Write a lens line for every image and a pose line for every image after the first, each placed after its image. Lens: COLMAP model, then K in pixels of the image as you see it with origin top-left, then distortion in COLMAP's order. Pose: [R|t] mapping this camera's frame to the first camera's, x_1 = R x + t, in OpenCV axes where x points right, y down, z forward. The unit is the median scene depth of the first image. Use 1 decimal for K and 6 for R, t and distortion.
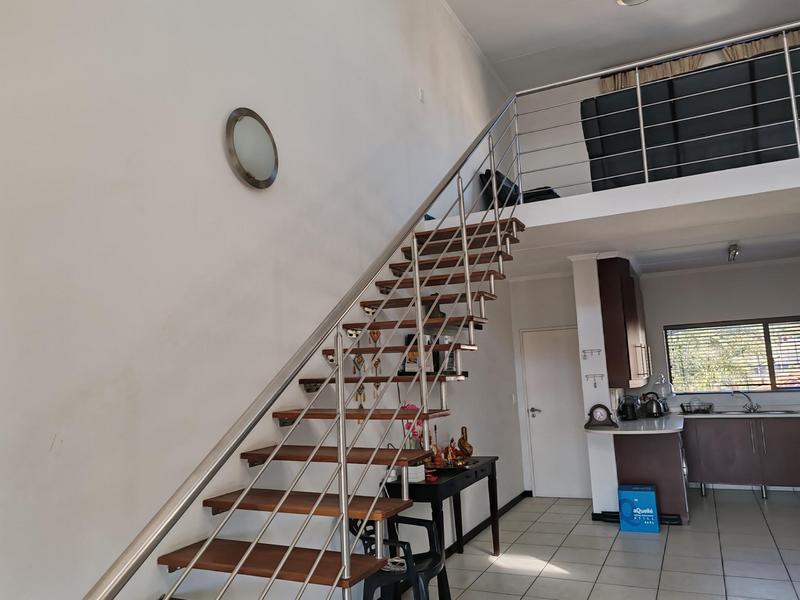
lens RADIAL K [[584.6, 0, 400.0], [0, 584.6, 300.0], [0, 0, 1]] dist [-0.001091, -0.002541]
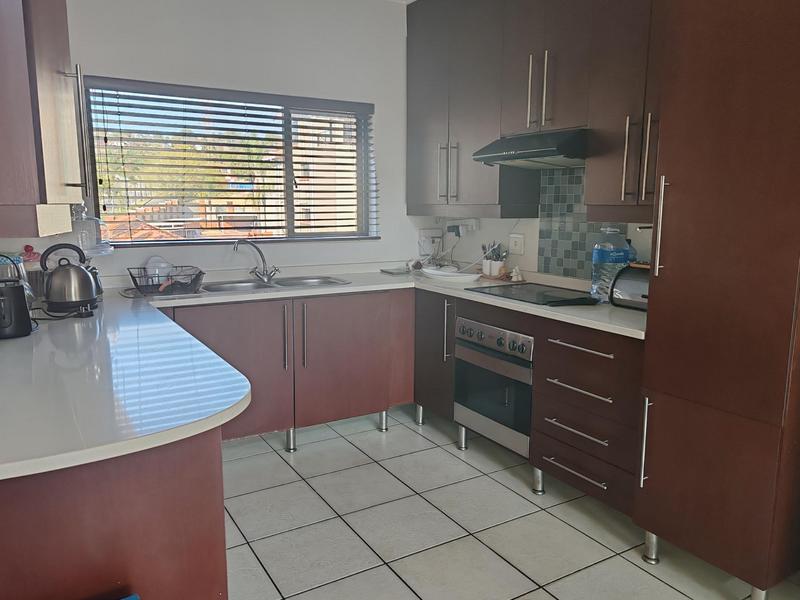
lens RADIAL K [[631.9, 0, 414.3], [0, 631.9, 301.8], [0, 0, 1]] dist [0.008232, -0.000530]
pose [[0.536814, -0.085096, 0.839398, 0.258121], [-0.136939, 0.972920, 0.186208, 0.107697], [-0.832513, -0.214906, 0.510624, 0.730614]]
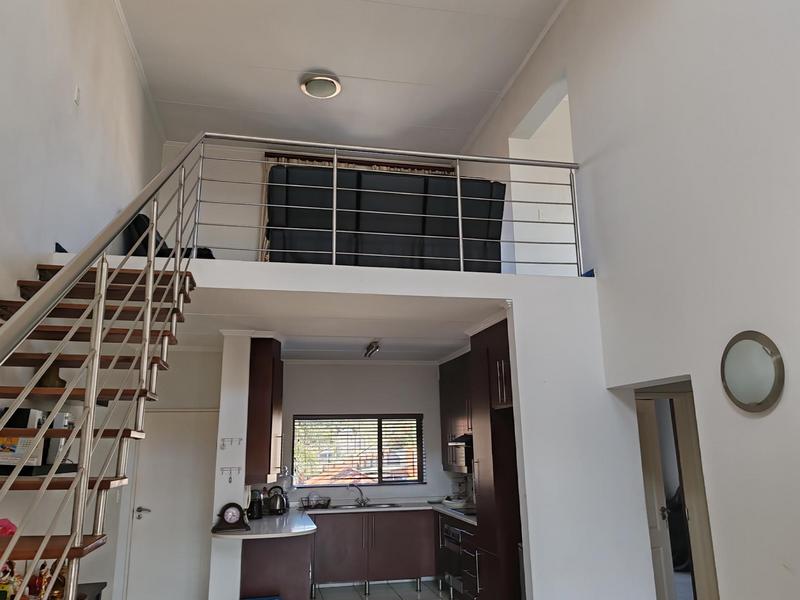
lens RADIAL K [[600.2, 0, 400.0], [0, 600.2, 300.0], [0, 0, 1]] dist [0.015667, -0.004382]
pose [[0.786004, 0.177885, 0.592076, -0.045131], [-0.097588, 0.981403, -0.165304, 0.005549], [-0.610470, 0.072150, 0.788746, 0.114291]]
